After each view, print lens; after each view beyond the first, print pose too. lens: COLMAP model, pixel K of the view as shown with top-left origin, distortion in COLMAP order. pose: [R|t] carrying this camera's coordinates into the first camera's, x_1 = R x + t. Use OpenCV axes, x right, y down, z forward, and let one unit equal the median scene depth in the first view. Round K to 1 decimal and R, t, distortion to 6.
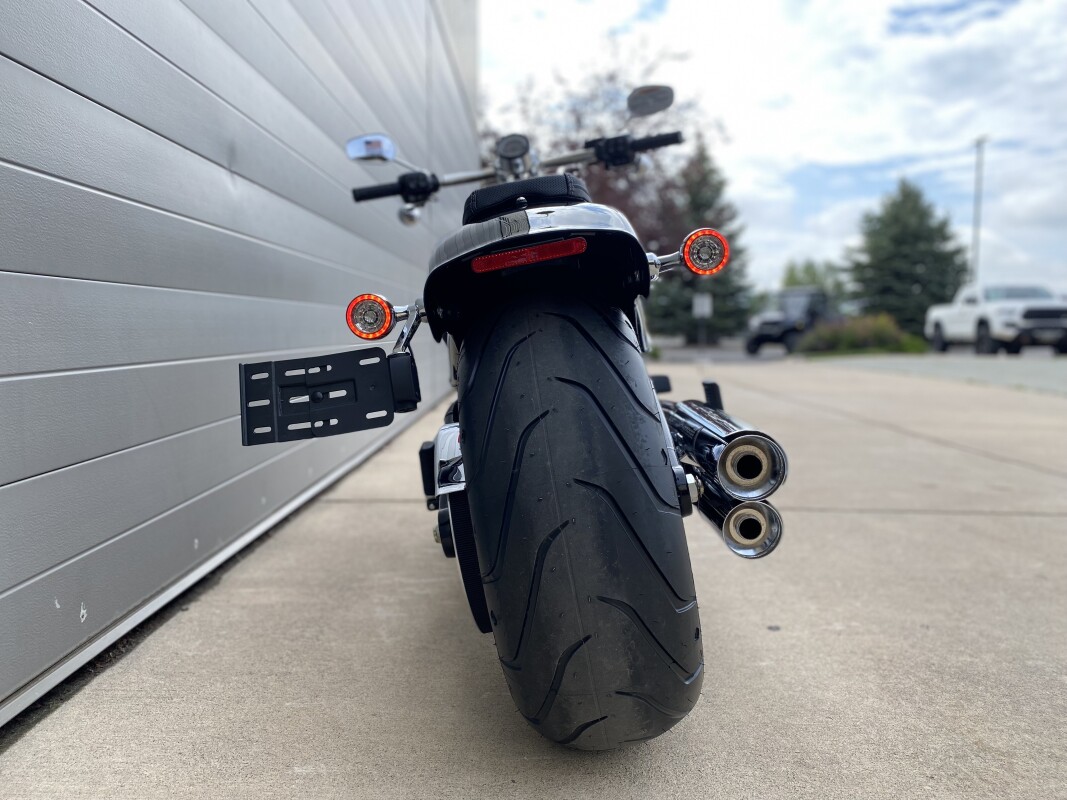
lens RADIAL K [[808.9, 0, 533.5], [0, 808.9, 400.0], [0, 0, 1]] dist [0.005652, -0.002851]
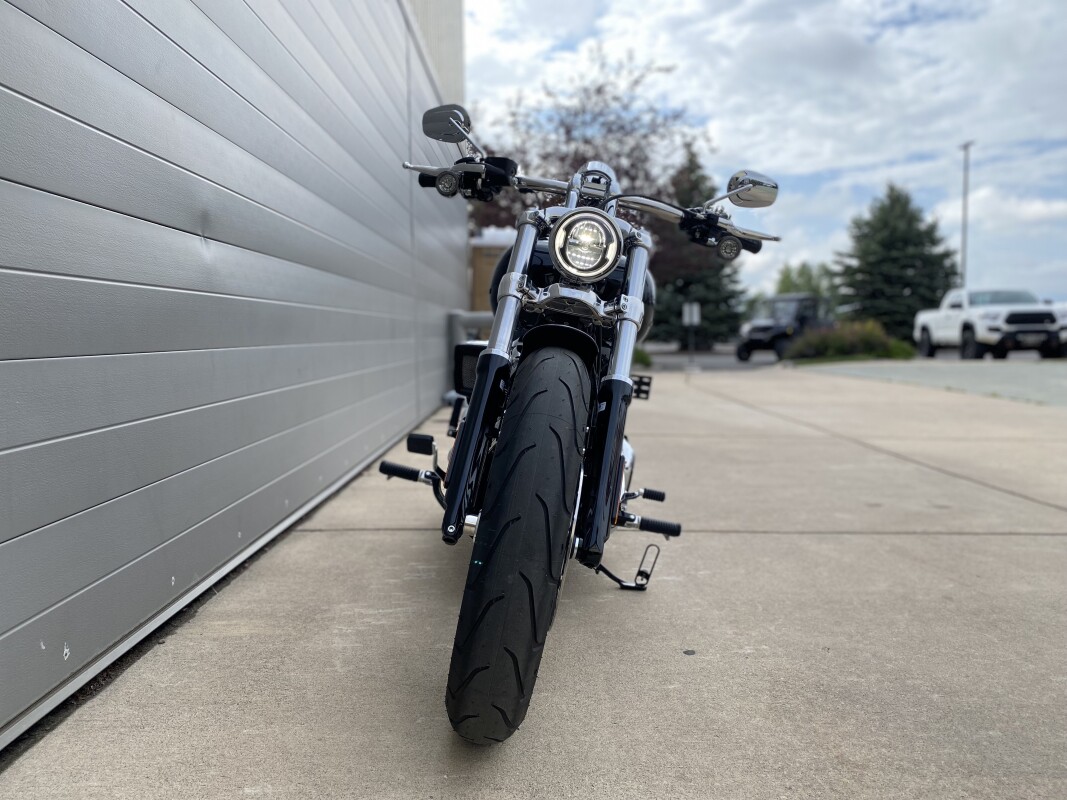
lens RADIAL K [[802.3, 0, 533.5], [0, 802.3, 400.0], [0, 0, 1]] dist [0.004642, 0.001647]
pose [[0.999902, -0.013048, 0.005033, 0.071271], [0.013091, 0.999877, -0.008624, -0.052699], [-0.004919, 0.008689, 0.999950, -0.096401]]
